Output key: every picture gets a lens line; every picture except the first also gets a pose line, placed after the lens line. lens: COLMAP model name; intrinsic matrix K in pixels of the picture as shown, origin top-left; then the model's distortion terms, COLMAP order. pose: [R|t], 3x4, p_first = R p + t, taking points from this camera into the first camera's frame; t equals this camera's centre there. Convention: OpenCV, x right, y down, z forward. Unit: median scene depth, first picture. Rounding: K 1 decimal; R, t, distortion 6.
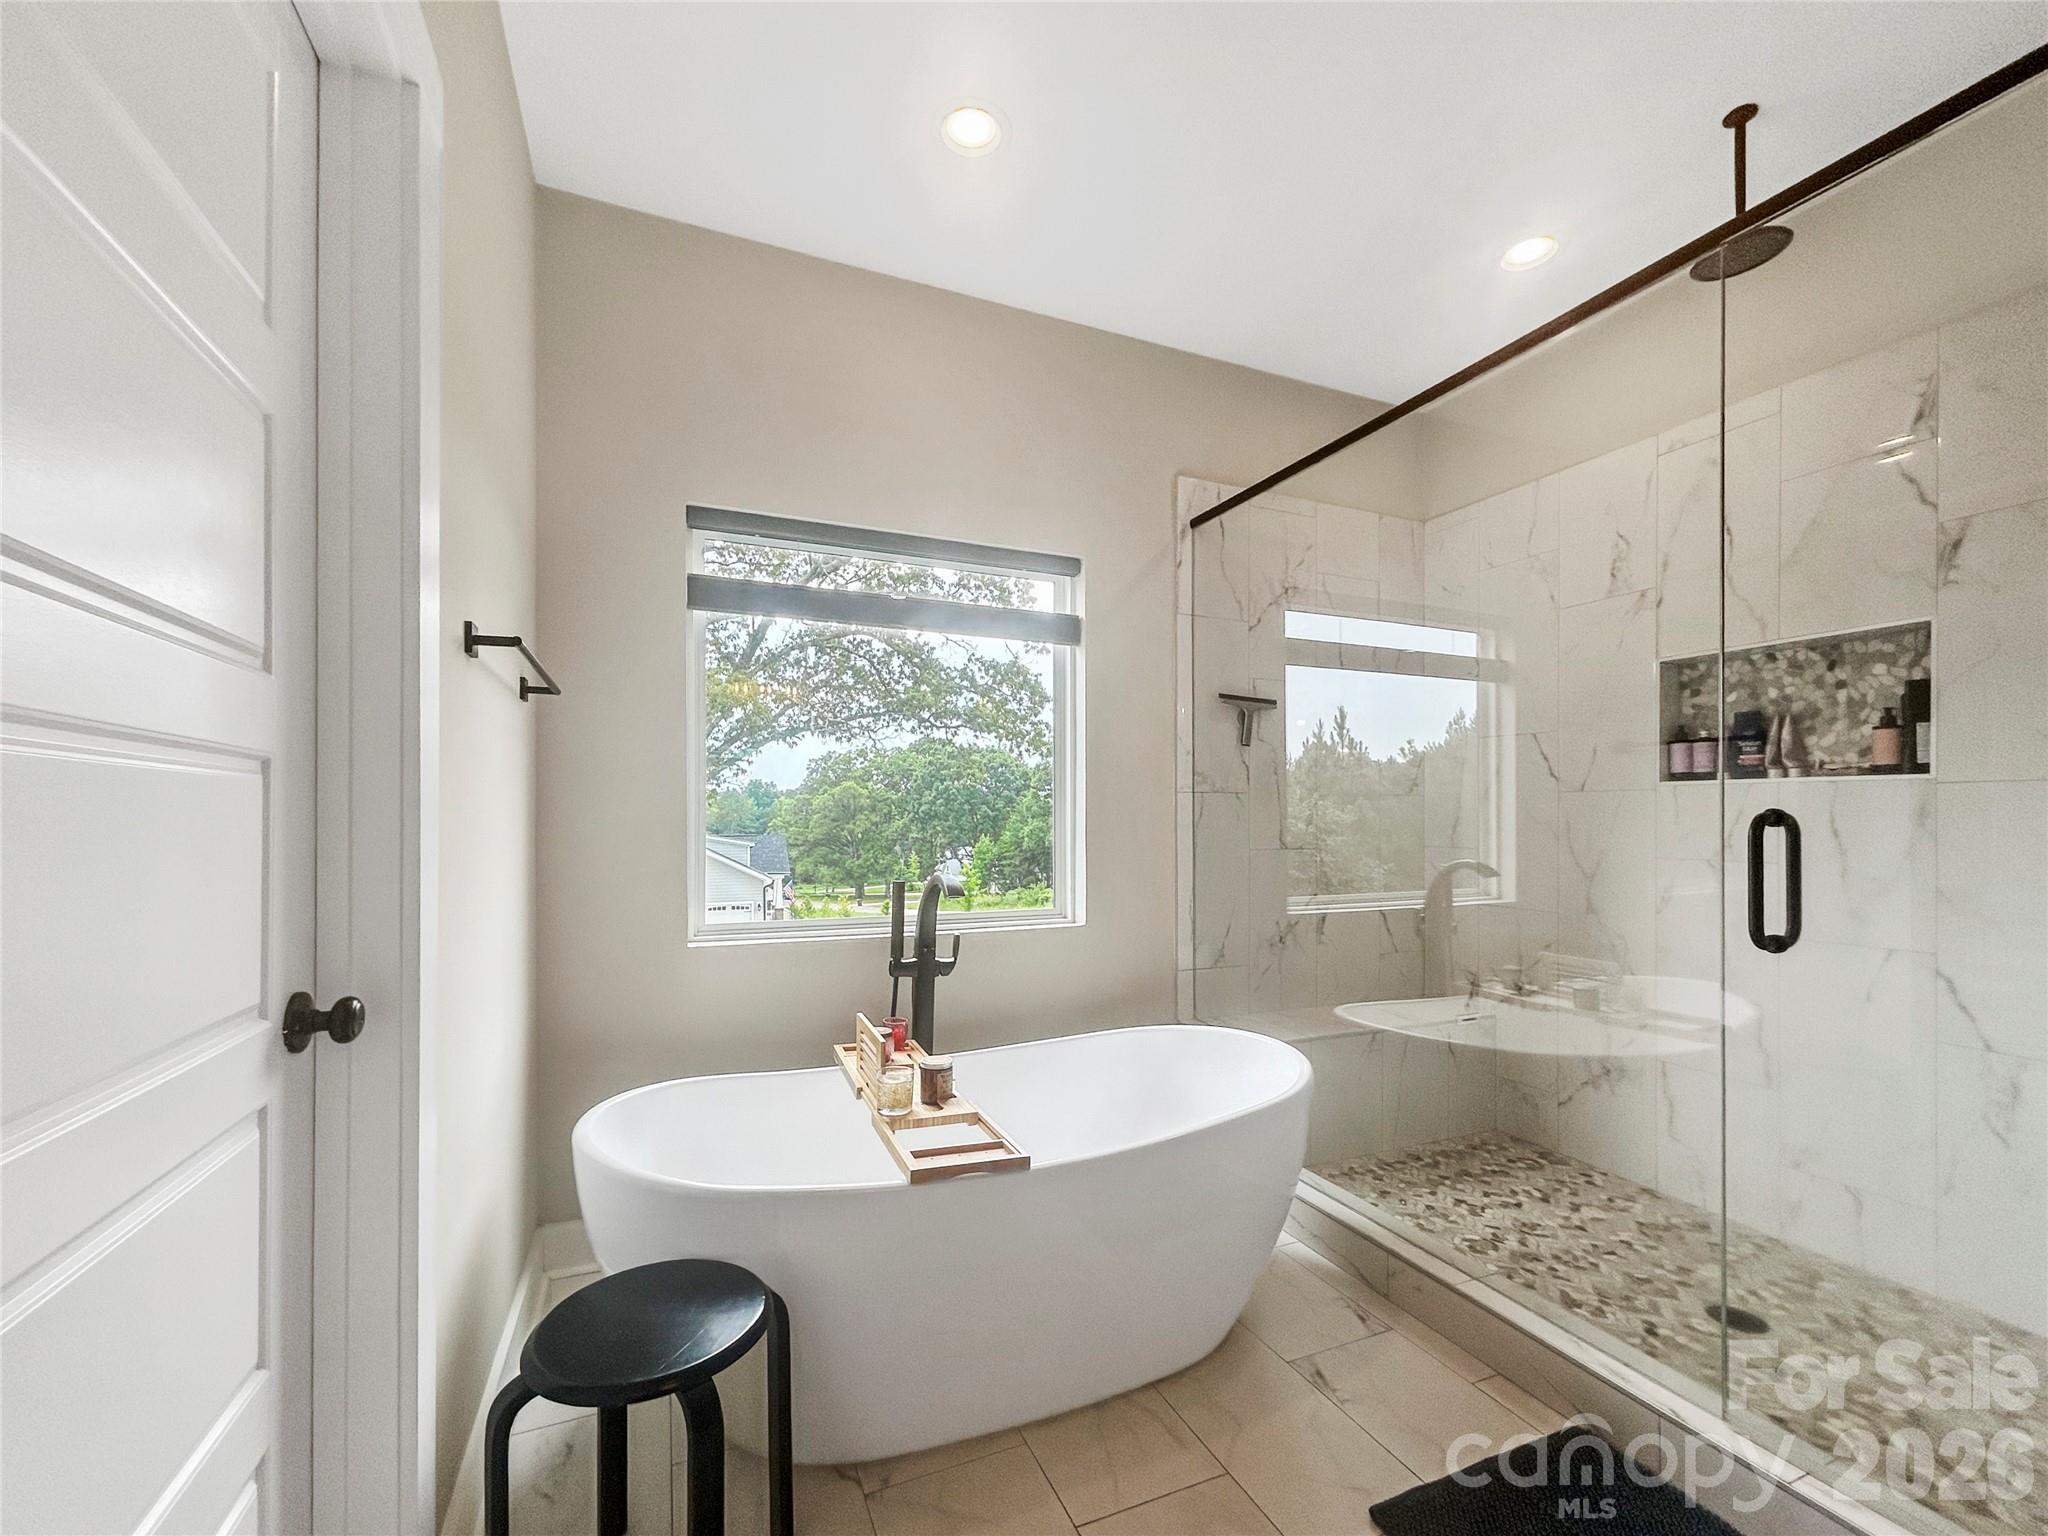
lens RADIAL K [[853.0, 0, 1017.6], [0, 853.0, 830.0], [0, 0, 1]] dist [-0.000901, 0.000471]
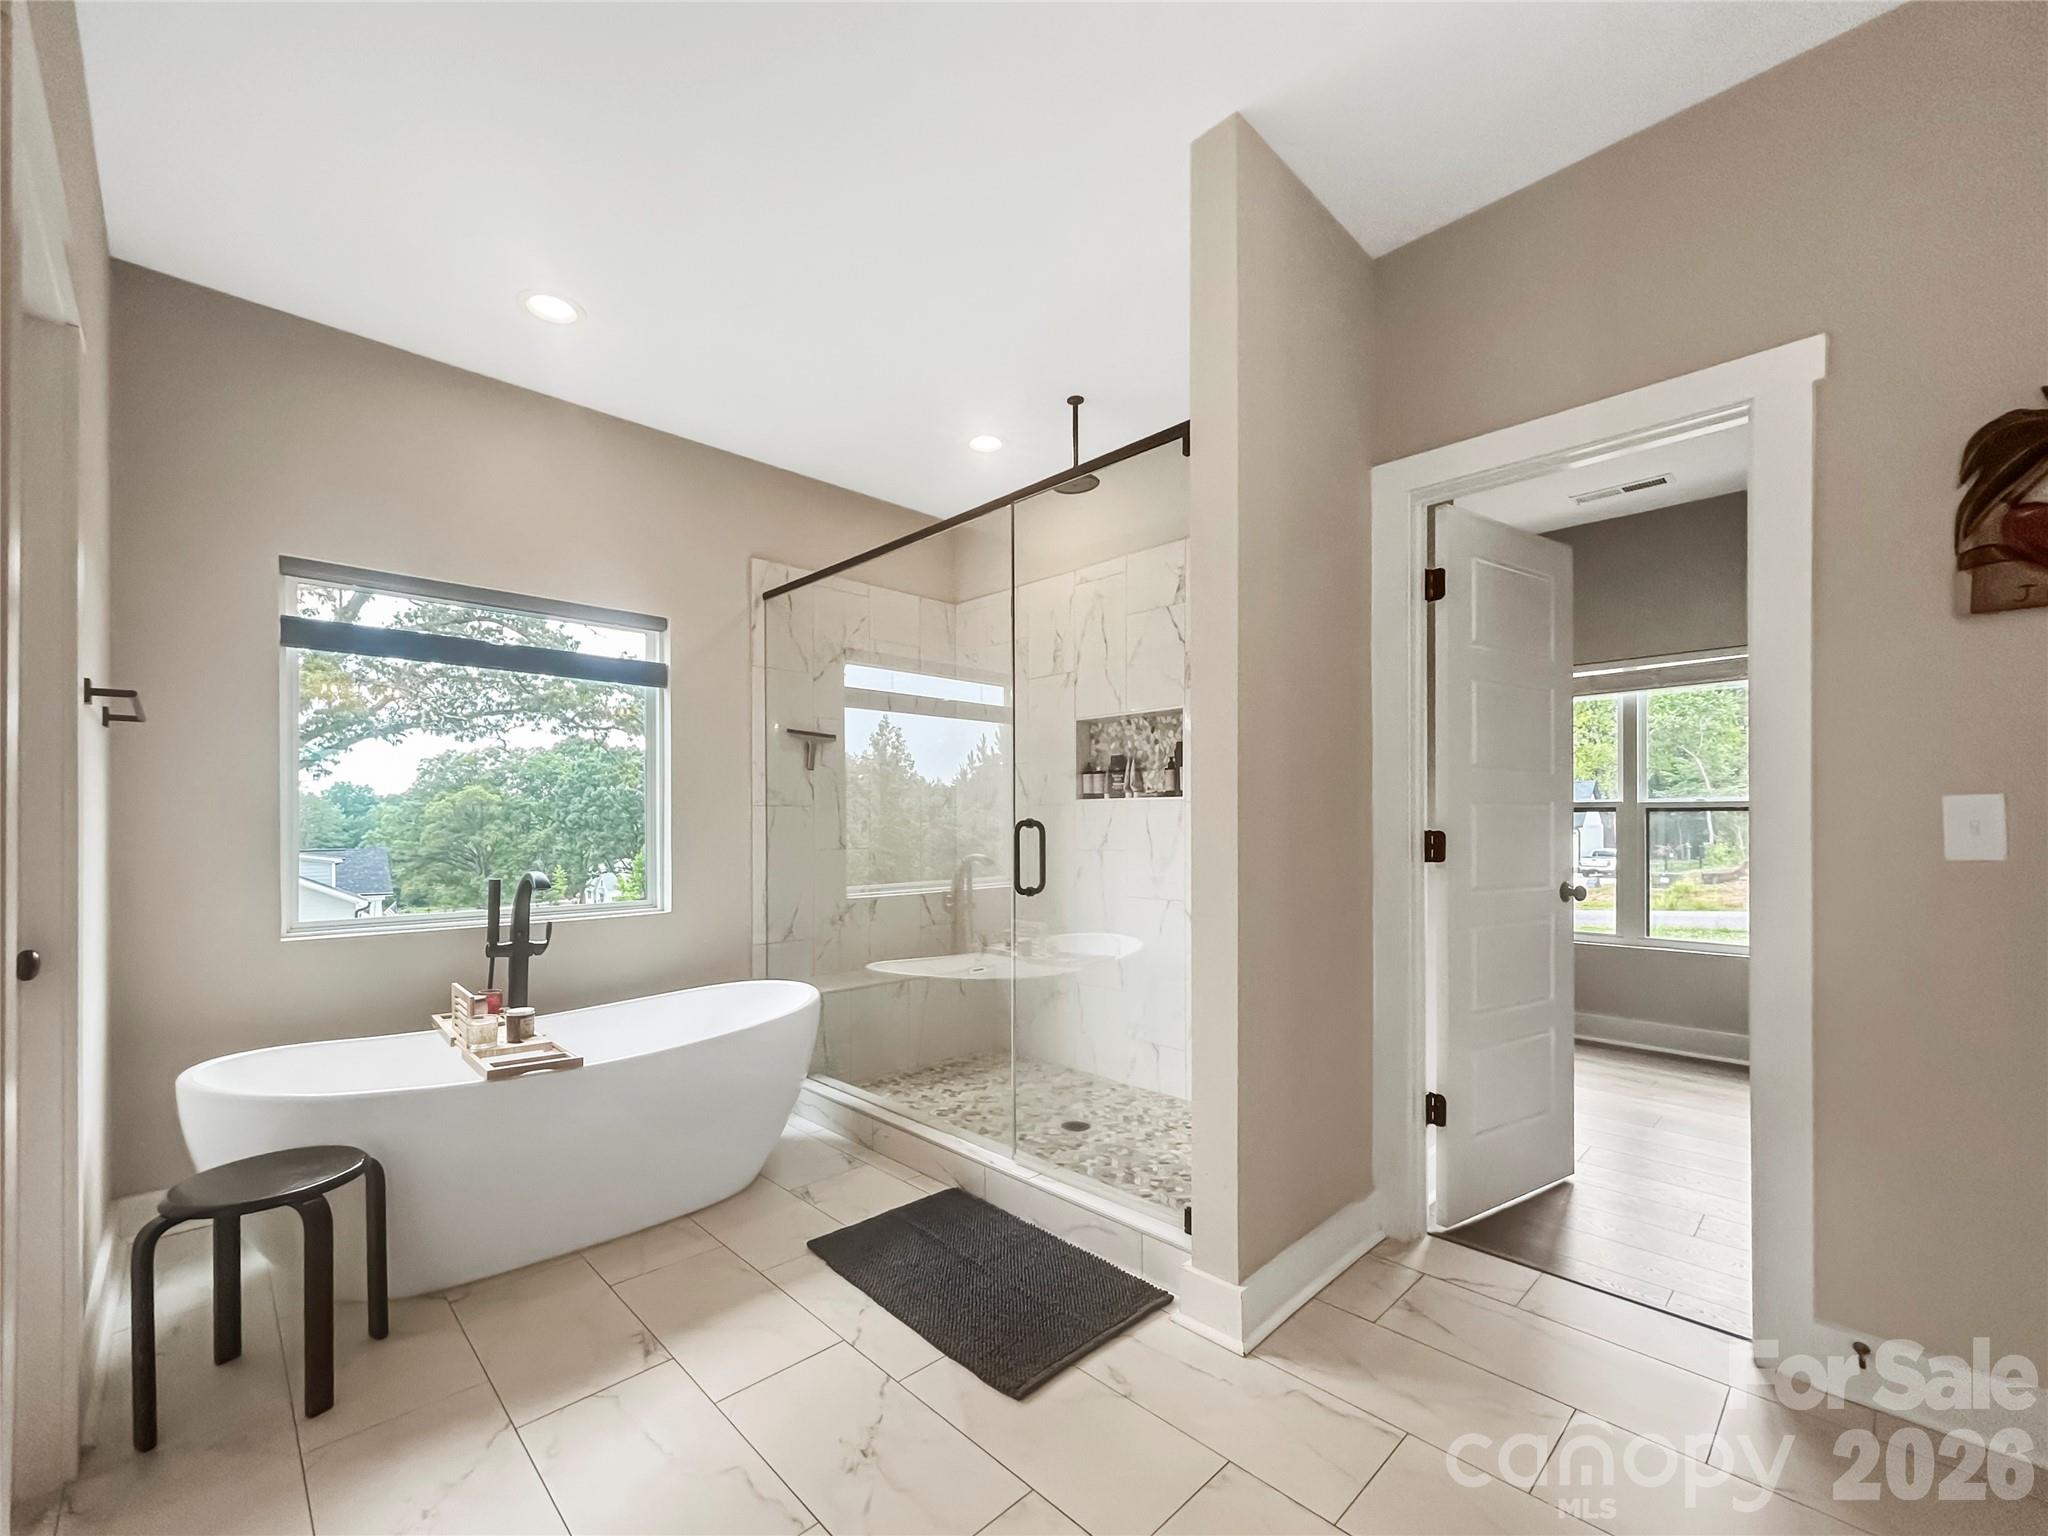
lens RADIAL K [[853.0, 0, 1020.2], [0, 853.0, 822.0], [0, 0, 1]] dist [-0.000901, 0.000471]
pose [[0.931089, -0.005707, 0.364748, 0.124069], [0.012169, 0.999807, -0.015419, 0.006916], [-0.364589, 0.018795, 0.930979, -0.442069]]
